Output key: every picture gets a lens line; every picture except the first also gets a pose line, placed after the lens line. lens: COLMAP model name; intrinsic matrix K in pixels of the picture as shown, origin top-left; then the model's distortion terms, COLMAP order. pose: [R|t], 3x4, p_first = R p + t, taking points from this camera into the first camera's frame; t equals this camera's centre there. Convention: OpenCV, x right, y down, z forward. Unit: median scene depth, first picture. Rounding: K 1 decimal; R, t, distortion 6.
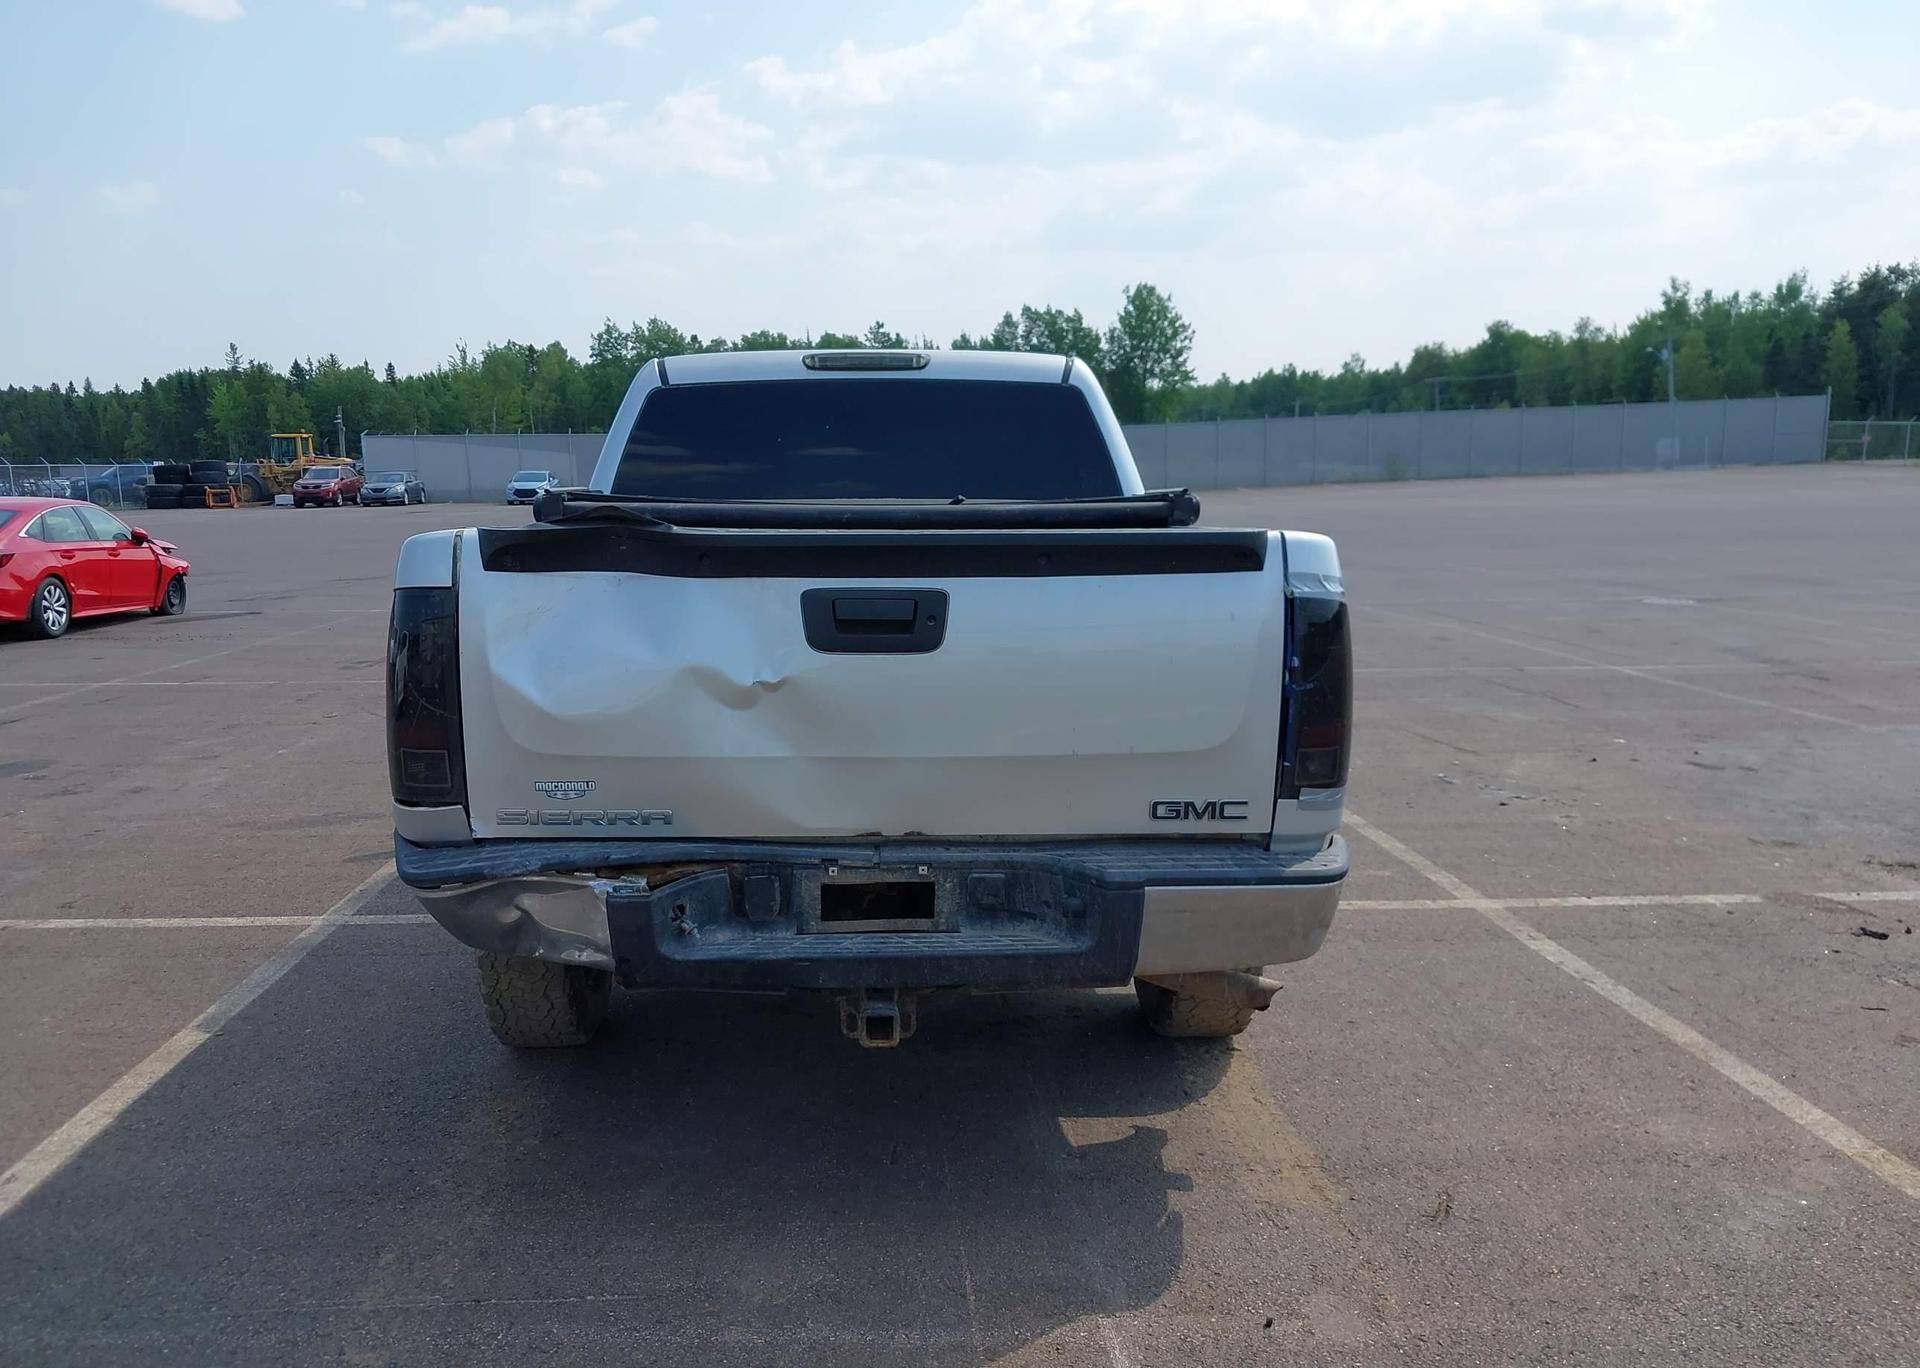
lens RADIAL K [[1547.7, 0, 920.2], [0, 1547.7, 696.0], [0, 0, 1]] dist [0.035919, -0.067168]
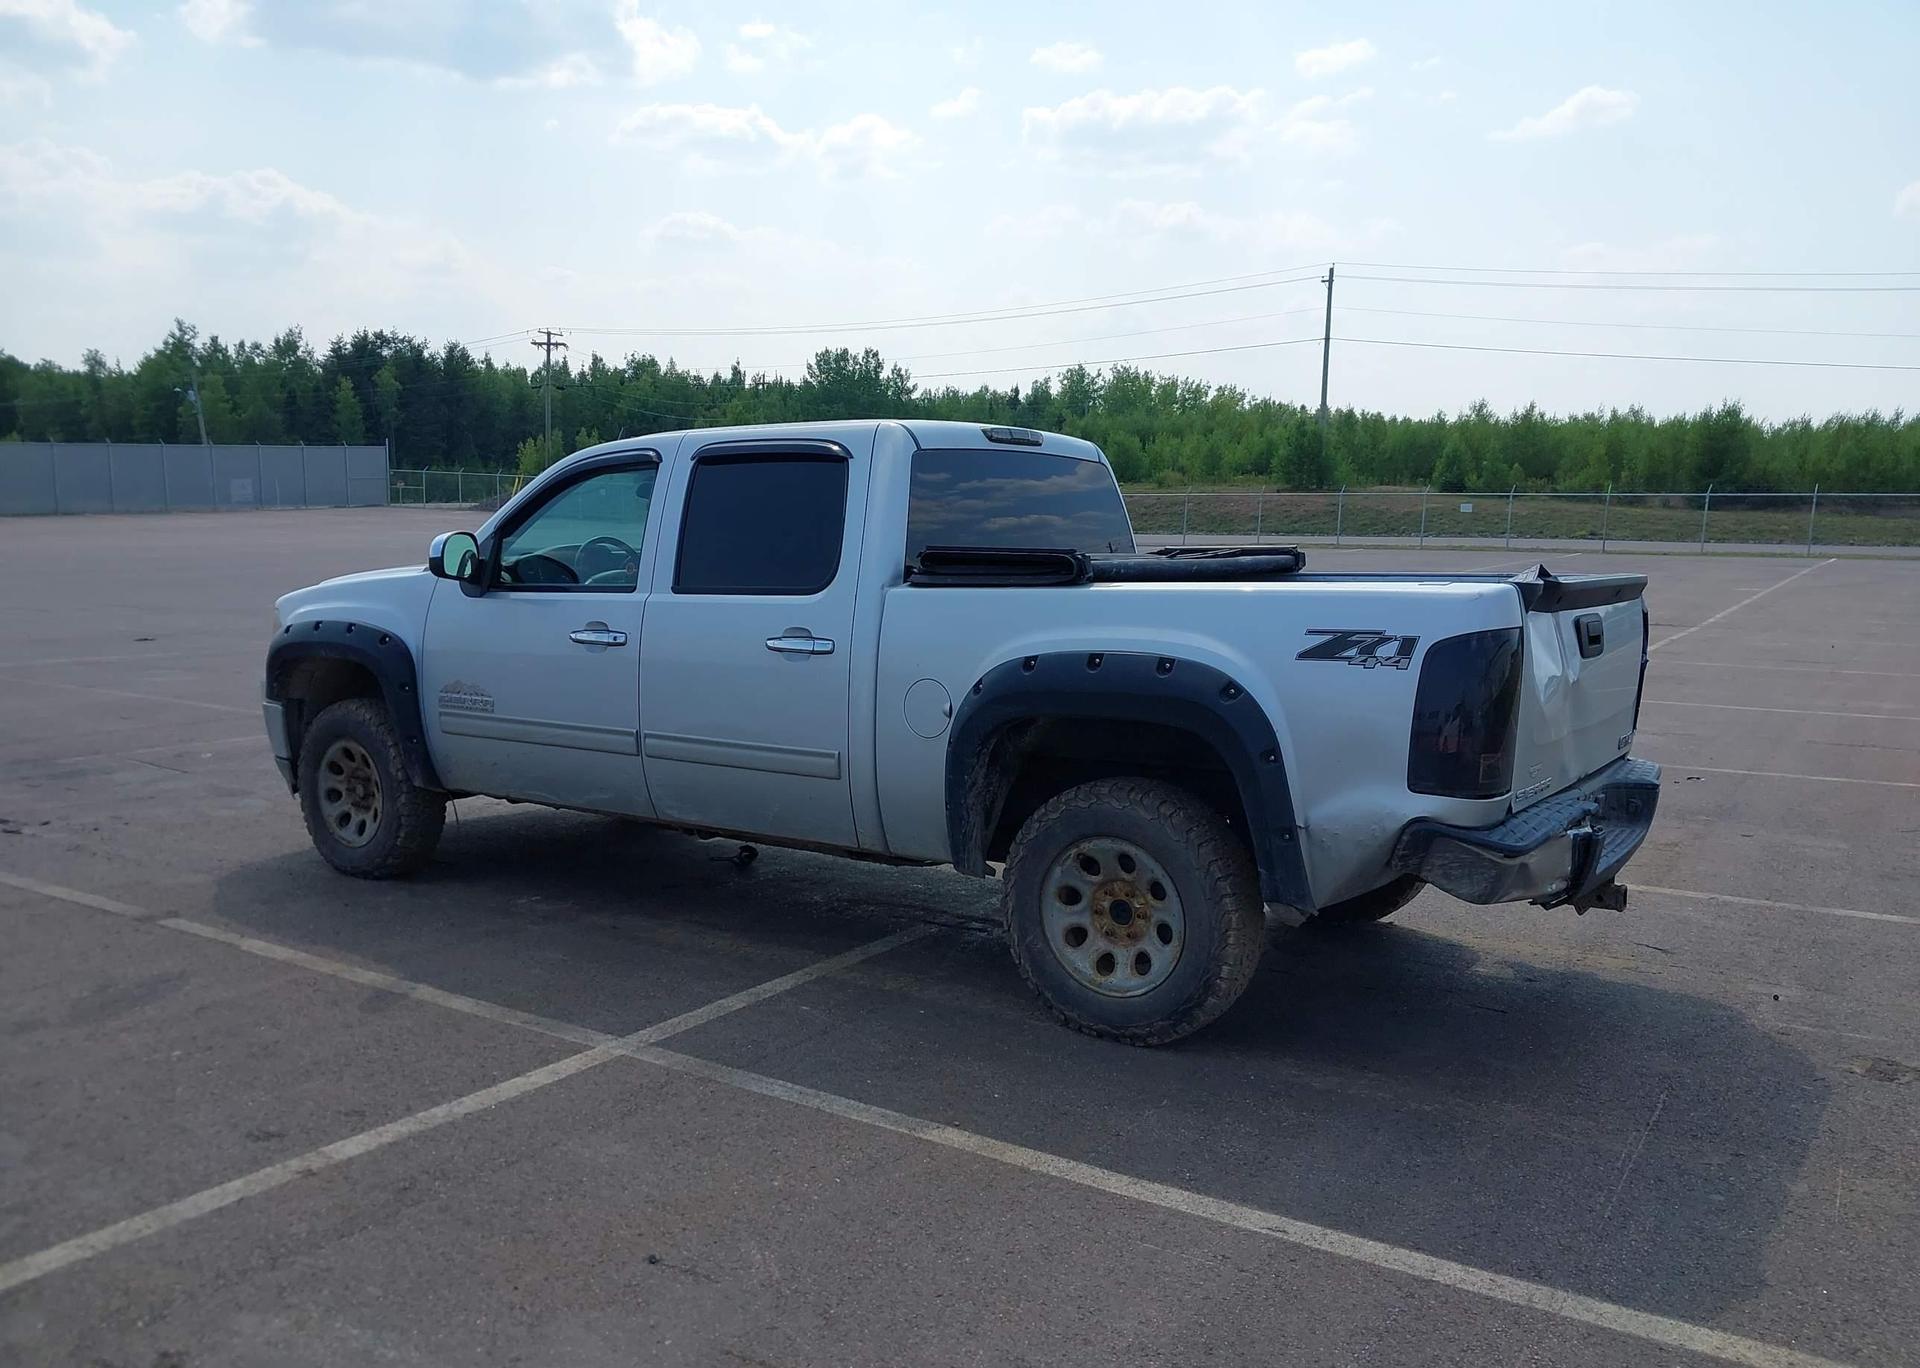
lens RADIAL K [[1547.7, 0, 920.2], [0, 1547.7, 696.0], [0, 0, 1]] dist [0.035919, -0.067168]
pose [[0.598413, -0.077527, 0.797428, -0.058397], [0.096856, 0.995008, 0.024053, -0.003030], [-0.795311, 0.062842, 0.602935, 0.021774]]
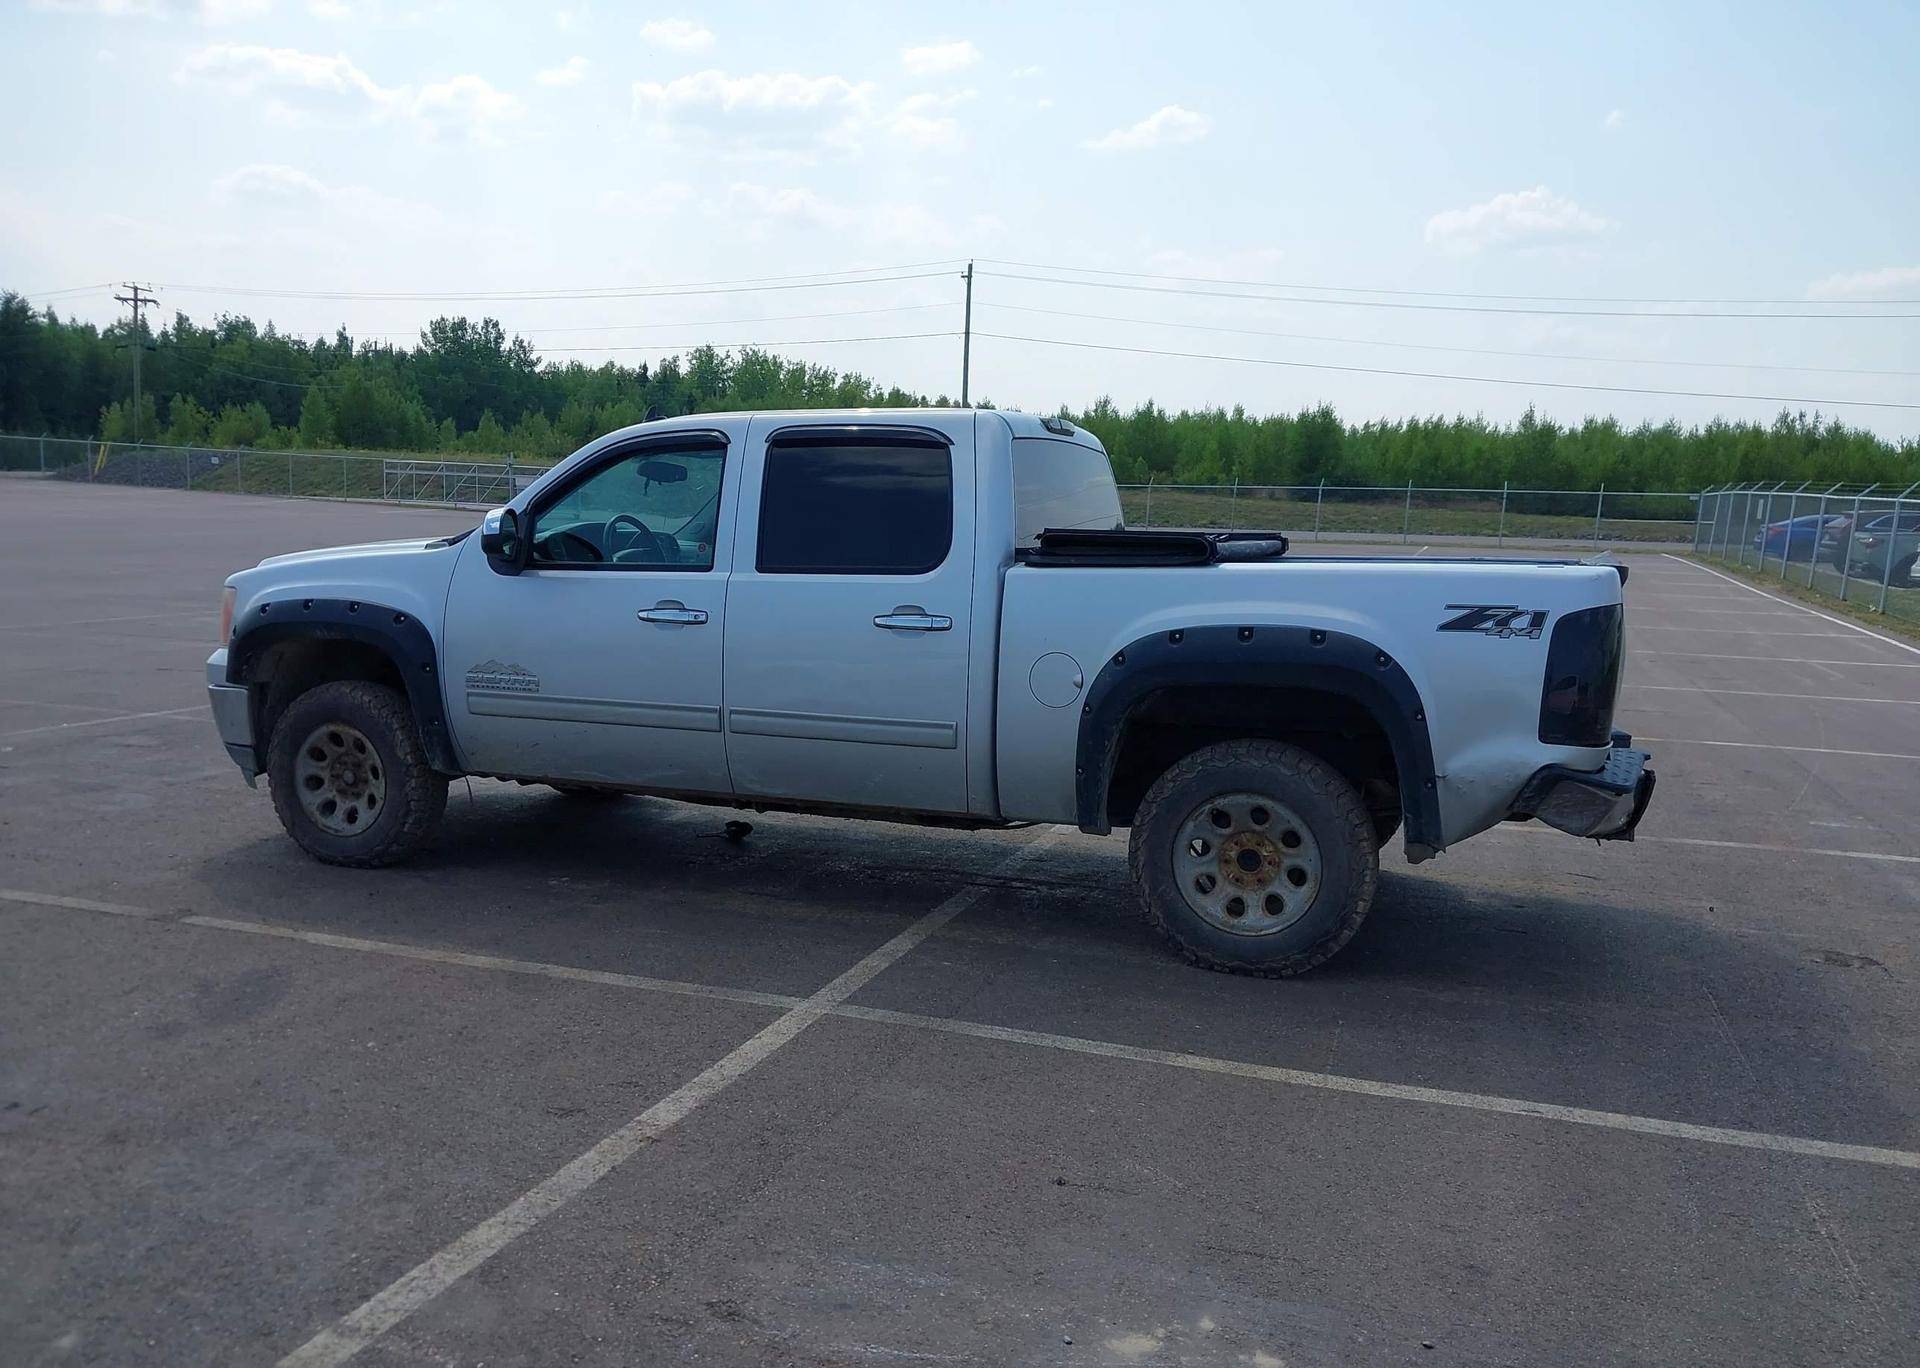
lens RADIAL K [[1547.7, 0, 920.2], [0, 1547.7, 696.0], [0, 0, 1]] dist [0.035919, -0.067168]
pose [[0.382530, -0.093688, 0.919181, -0.071359], [0.100097, 0.993193, 0.059574, -0.004741], [-0.918505, 0.069218, 0.389304, 0.037163]]
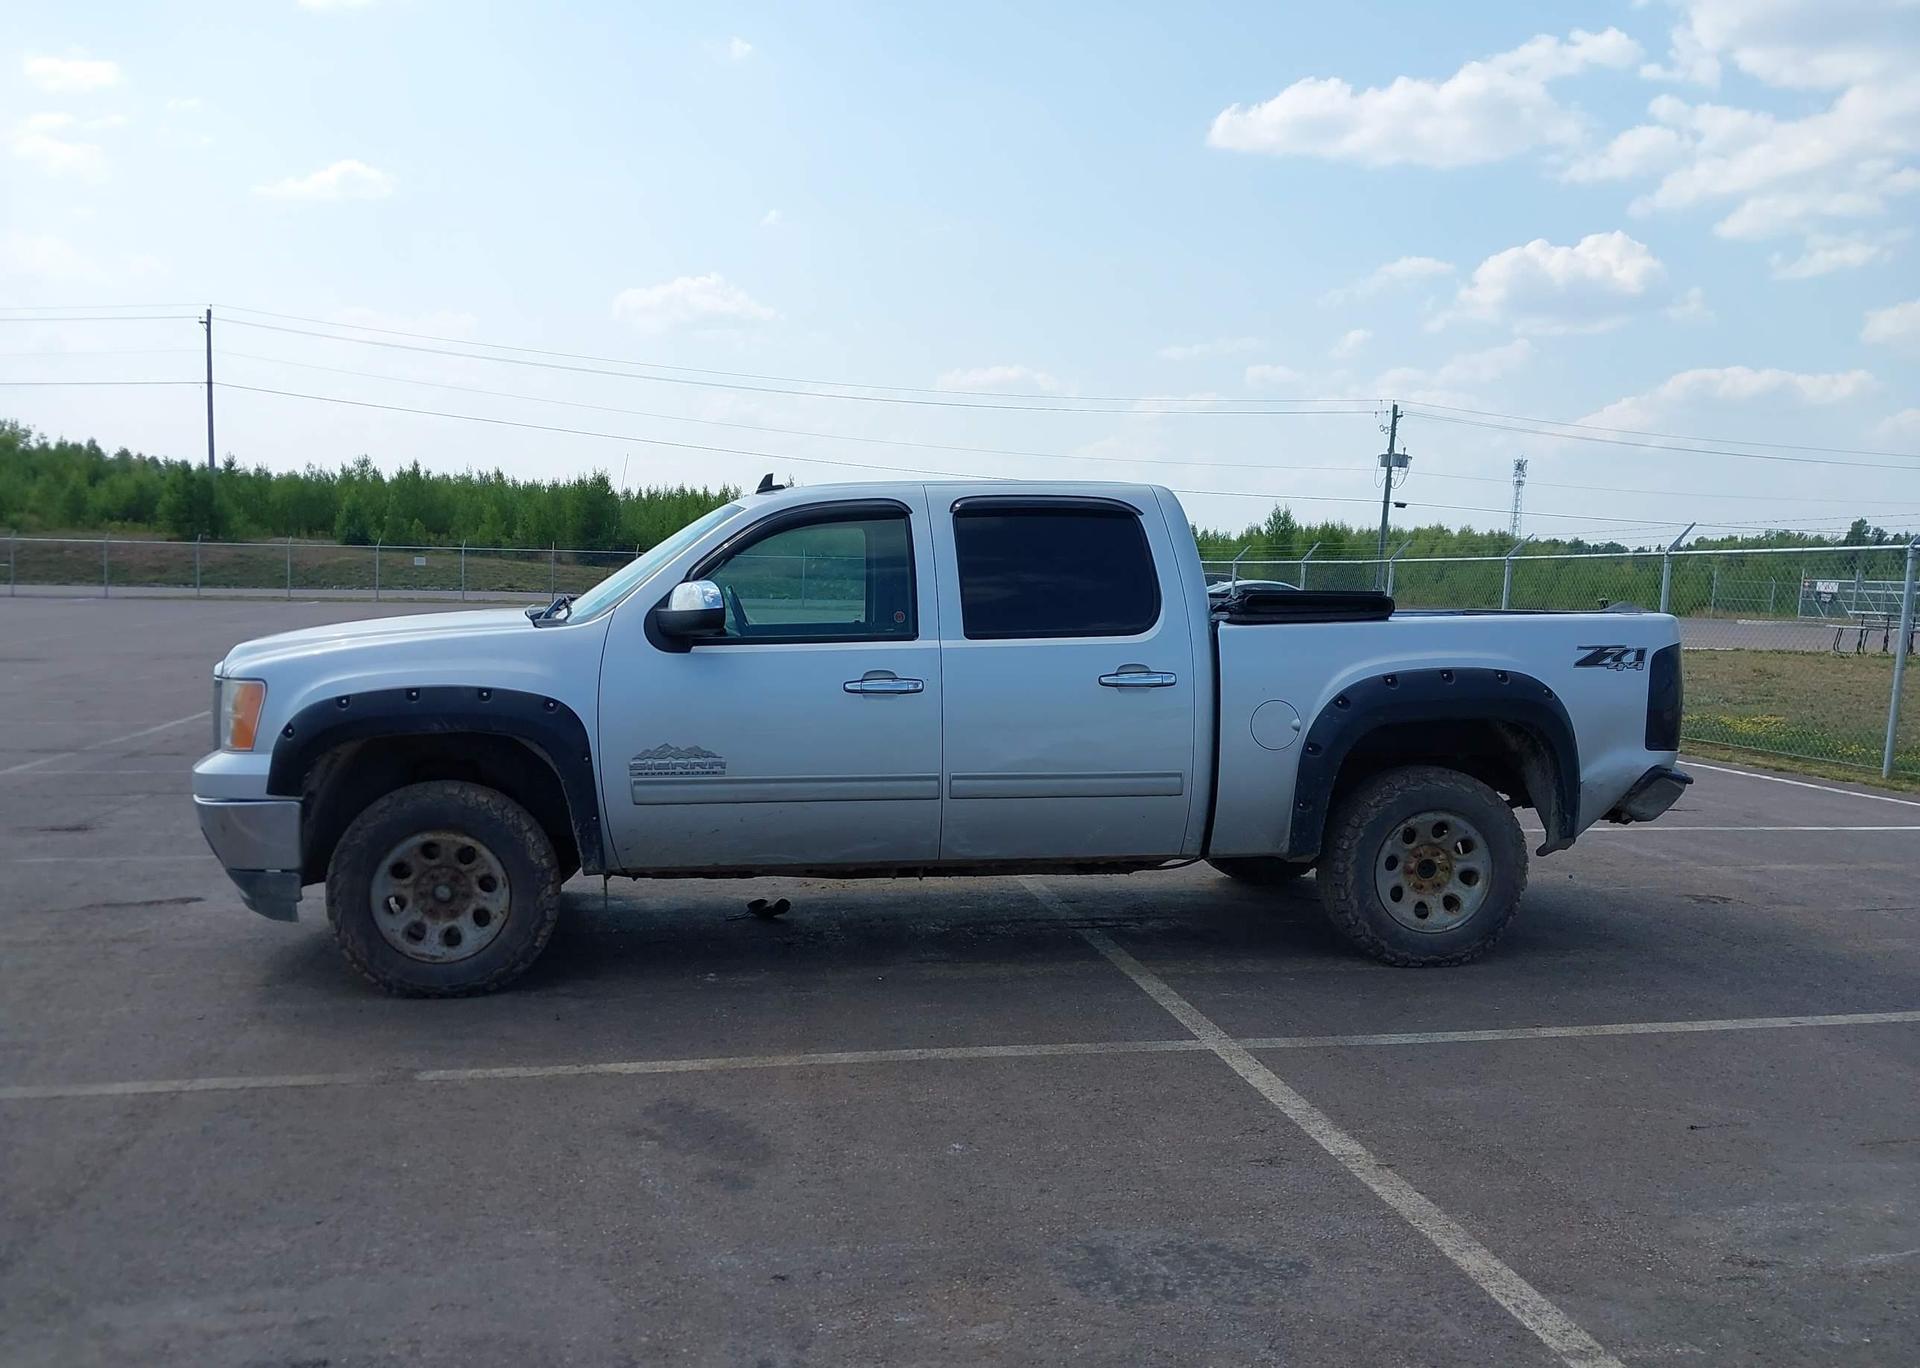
lens RADIAL K [[1552.8, 0, 914.6], [0, 1552.8, 682.8], [0, 0, 1]] dist [-0.003009, -0.000081]
pose [[-0.113699, -0.055629, 0.991957, -0.078979], [0.125692, 0.989603, 0.069904, -0.009870], [-0.985532, 0.132629, -0.105525, 0.078854]]
